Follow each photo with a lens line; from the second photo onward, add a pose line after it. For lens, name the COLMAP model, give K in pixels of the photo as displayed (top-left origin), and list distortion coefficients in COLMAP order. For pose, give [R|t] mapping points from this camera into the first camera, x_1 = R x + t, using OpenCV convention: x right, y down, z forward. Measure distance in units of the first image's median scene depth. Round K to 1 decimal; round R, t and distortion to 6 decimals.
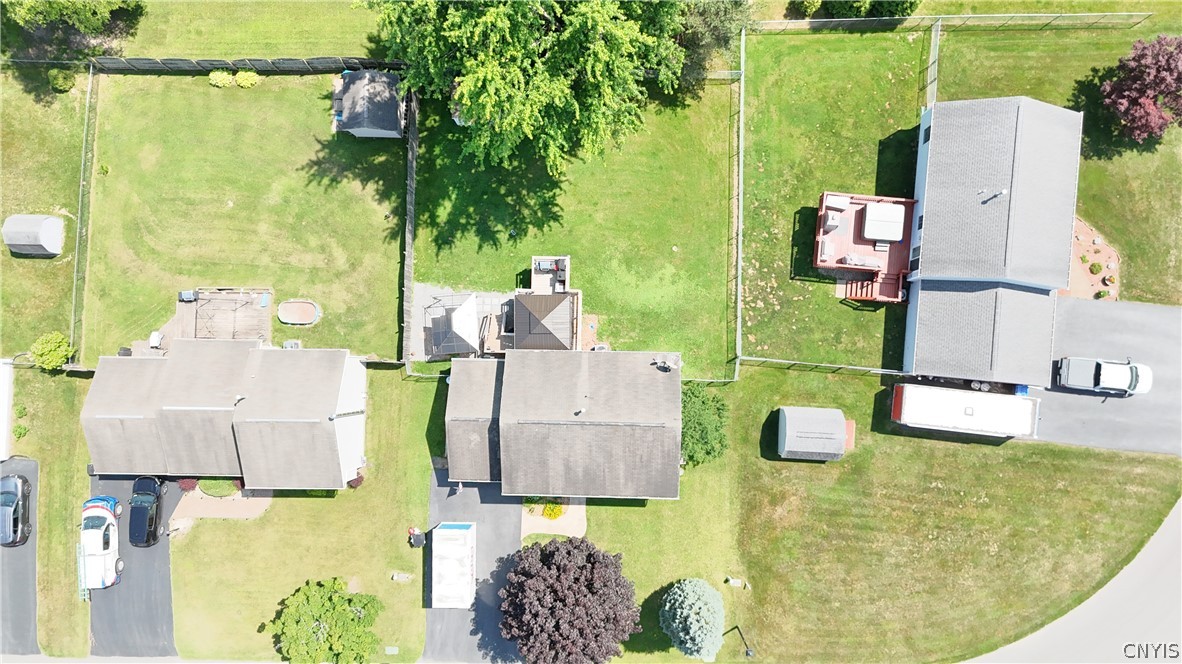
lens RADIAL K [[879.1, 0, 594.8], [0, 879.1, 330.1], [0, 0, 1]] dist [0.063048, -0.070192]
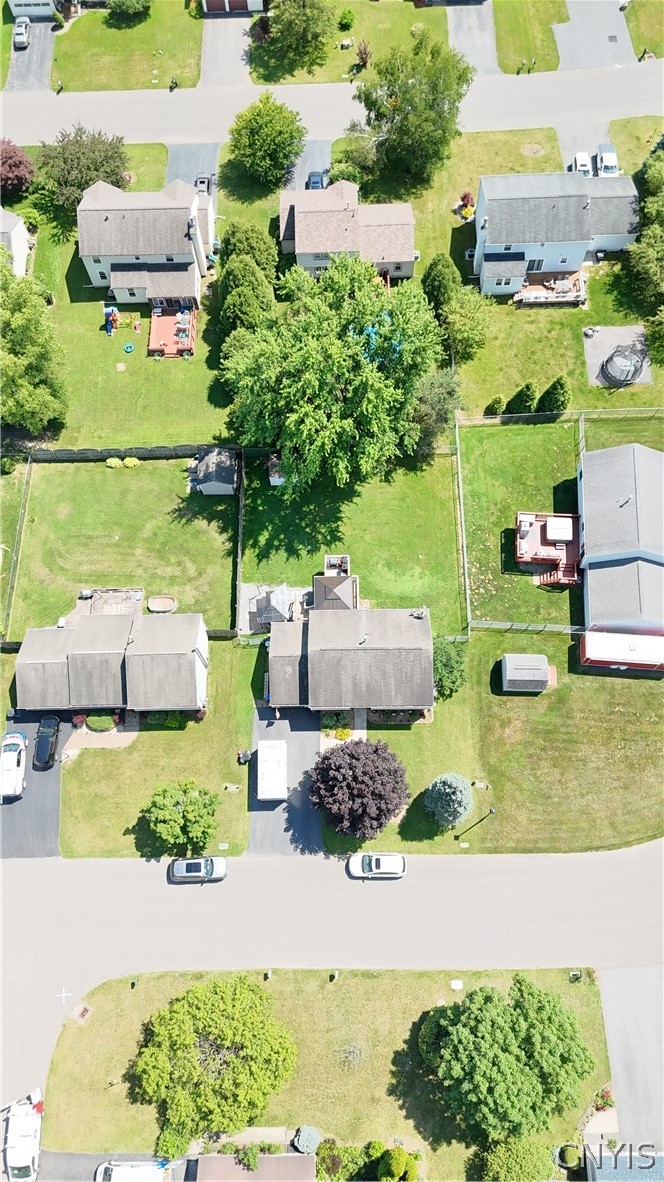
lens RADIAL K [[879.1, 0, 332.2], [0, 879.1, 586.5], [0, 0, 1]] dist [0.063048, -0.070192]
pose [[0.999706, -0.023080, 0.007380, -0.068493], [0.024228, 0.947326, -0.319352, 0.422707], [0.000379, 0.319437, 0.947607, -0.371042]]
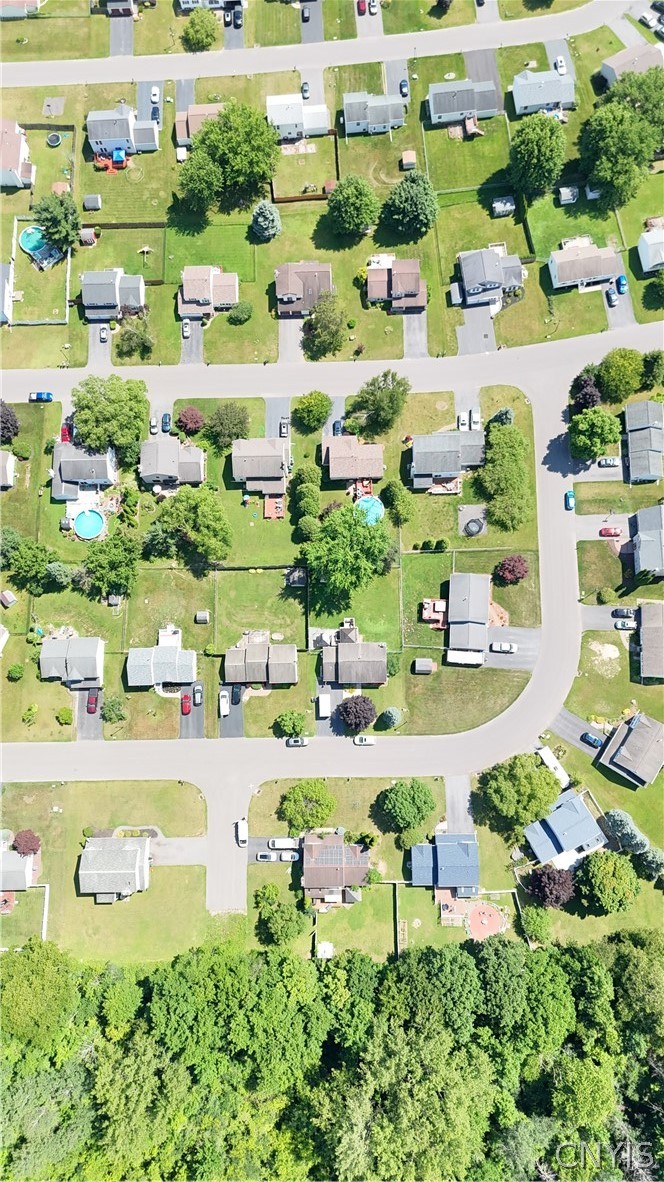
lens RADIAL K [[896.0, 0, 329.1], [0, 896.0, 579.5], [0, 0, 1]] dist [0.114916, -0.226458]
pose [[0.999549, -0.029844, -0.003286, -0.112389], [0.028979, 0.987577, -0.154439, 0.315803], [0.007855, 0.154274, 0.987997, -2.585234]]
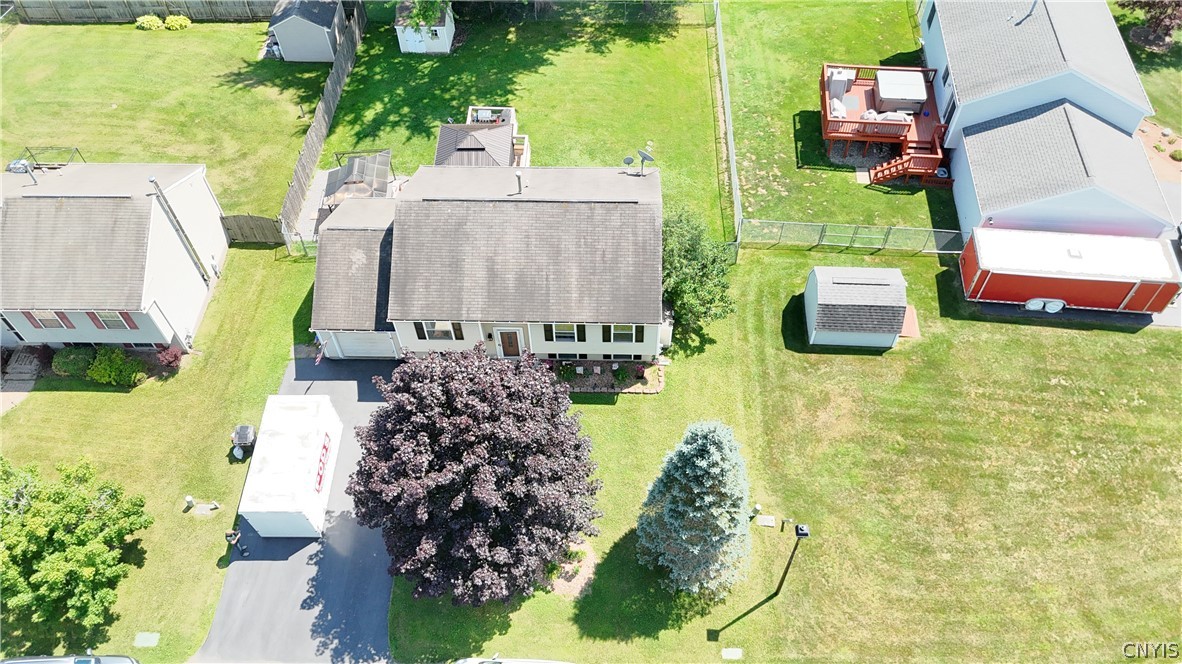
lens RADIAL K [[875.9, 0, 596.2], [0, 875.9, 331.4], [0, 0, 1]] dist [0.067294, -0.062488]
pose [[0.999887, 0.013954, 0.005554, 0.040357], [-0.008237, 0.818739, -0.574107, 0.521015], [-0.012558, 0.573997, 0.818761, 0.445864]]
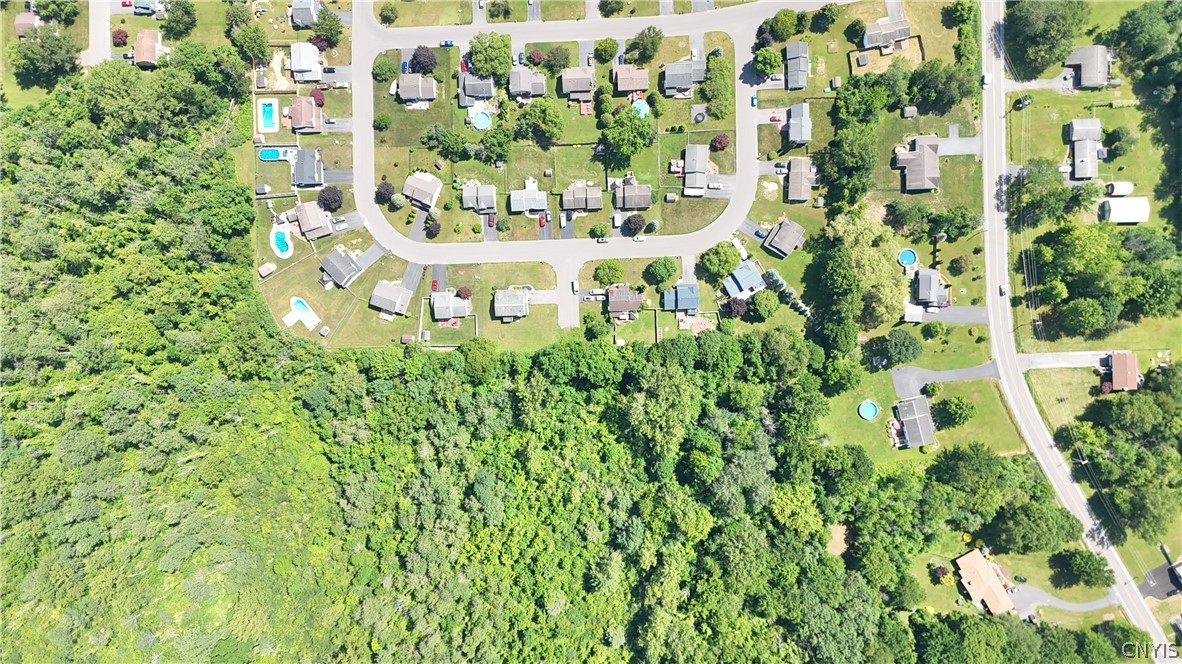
lens RADIAL K [[896.0, 0, 591.0], [0, 896.0, 332.0], [0, 0, 1]] dist [0.114916, -0.226458]
pose [[0.998750, -0.049335, -0.008004, -0.336122], [0.049602, 0.998067, 0.037446, 0.815965], [0.006141, -0.037797, 0.999267, -5.561269]]
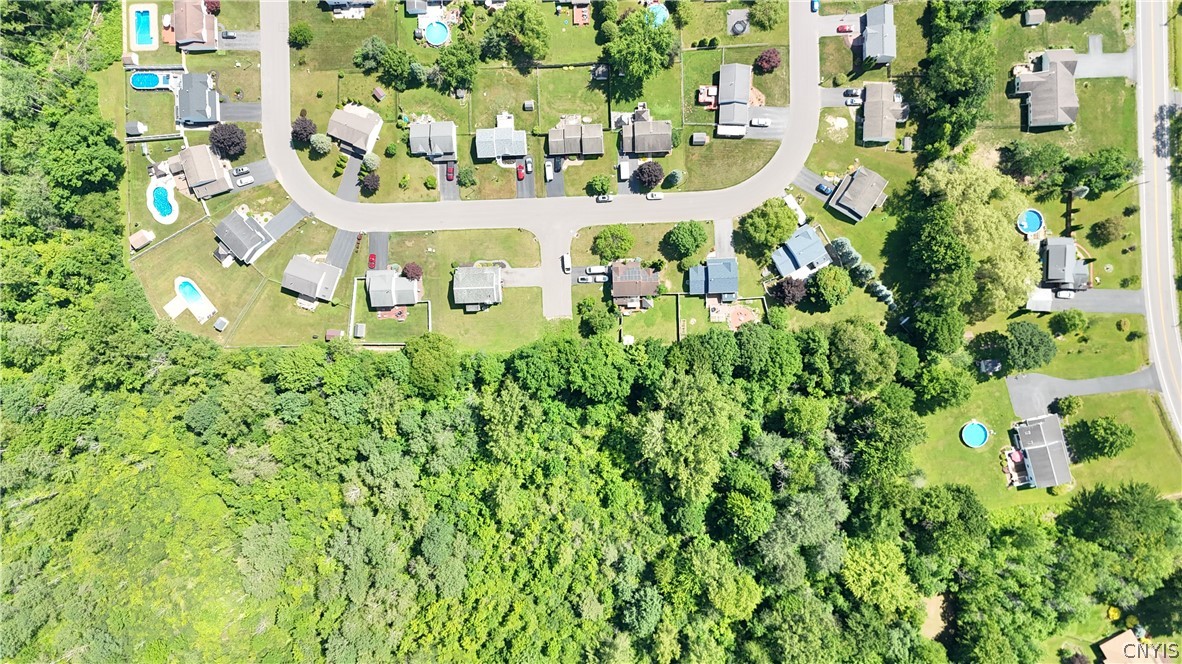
lens RADIAL K [[896.0, 0, 591.0], [0, 896.0, 332.0], [0, 0, 1]] dist [0.114916, -0.226458]
pose [[0.998655, -0.049064, -0.016753, -0.294689], [0.049706, 0.997948, 0.040371, 0.904271], [0.014737, -0.041149, 0.999044, -3.766050]]
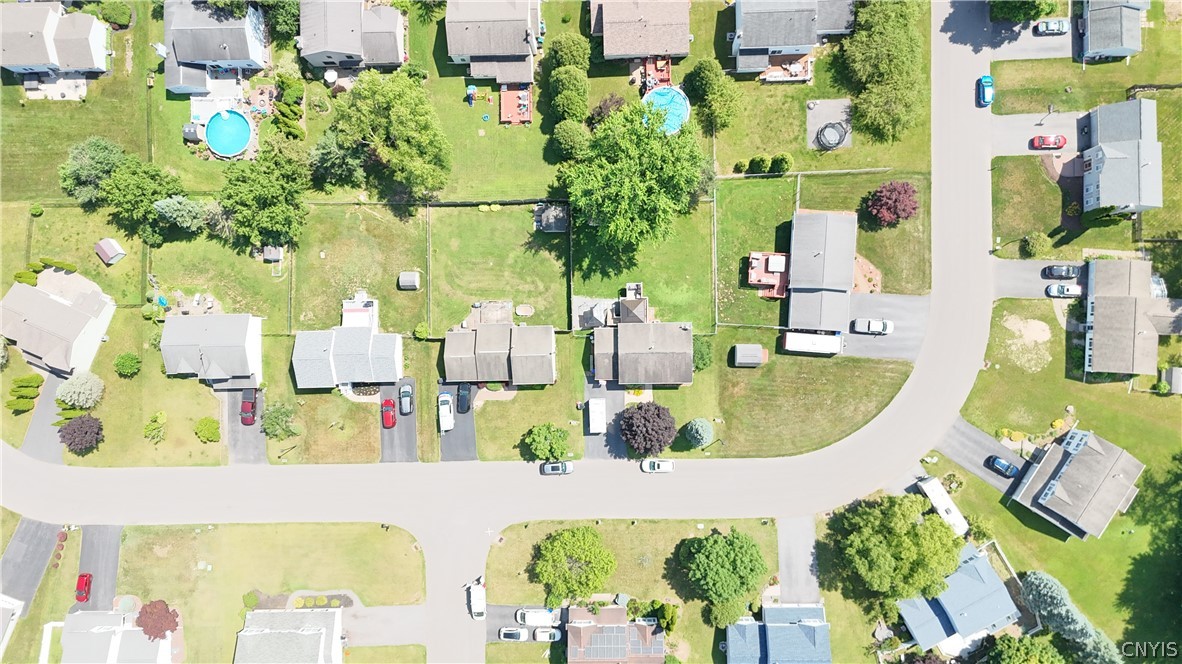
lens RADIAL K [[890.4, 0, 586.3], [0, 890.4, 331.0], [0, 0, 1]] dist [0.069652, -0.072371]
pose [[0.999385, -0.033375, -0.010799, -0.152641], [0.033682, 0.998993, 0.029651, -0.030423], [0.009799, -0.029996, 0.999502, -1.331791]]
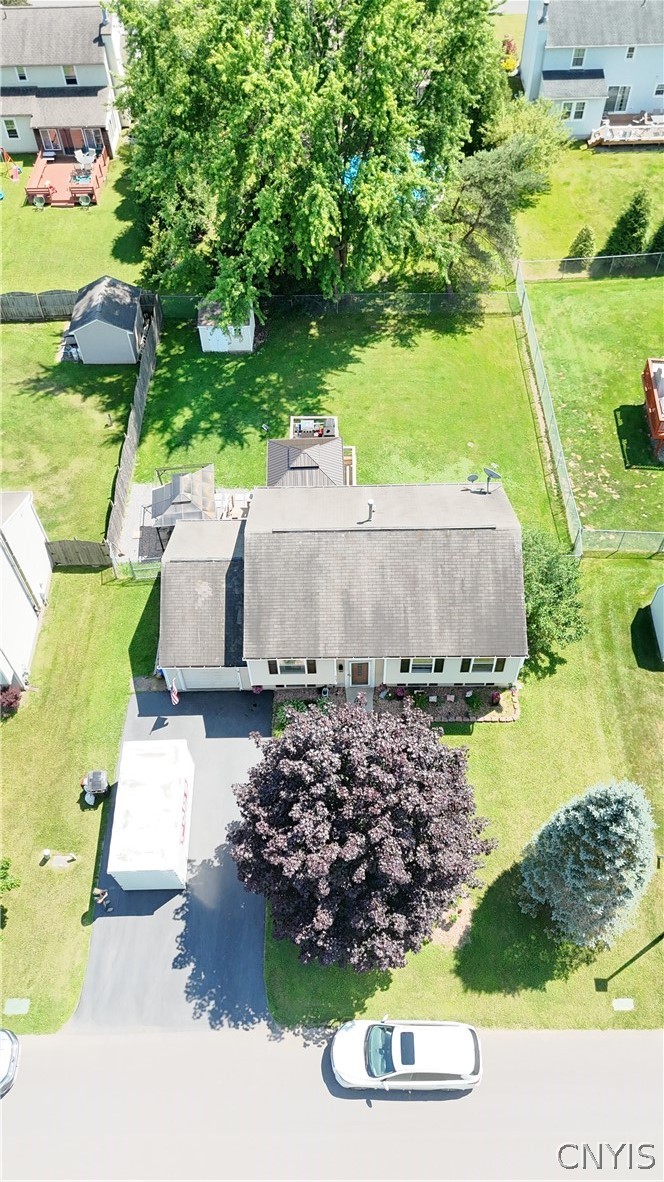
lens RADIAL K [[879.1, 0, 332.2], [0, 879.1, 586.5], [0, 0, 1]] dist [0.063048, -0.070192]
pose [[0.999747, -0.013505, 0.018006, -0.049126], [0.021286, 0.827259, -0.561417, 0.459117], [-0.007314, 0.561658, 0.827337, 0.426911]]
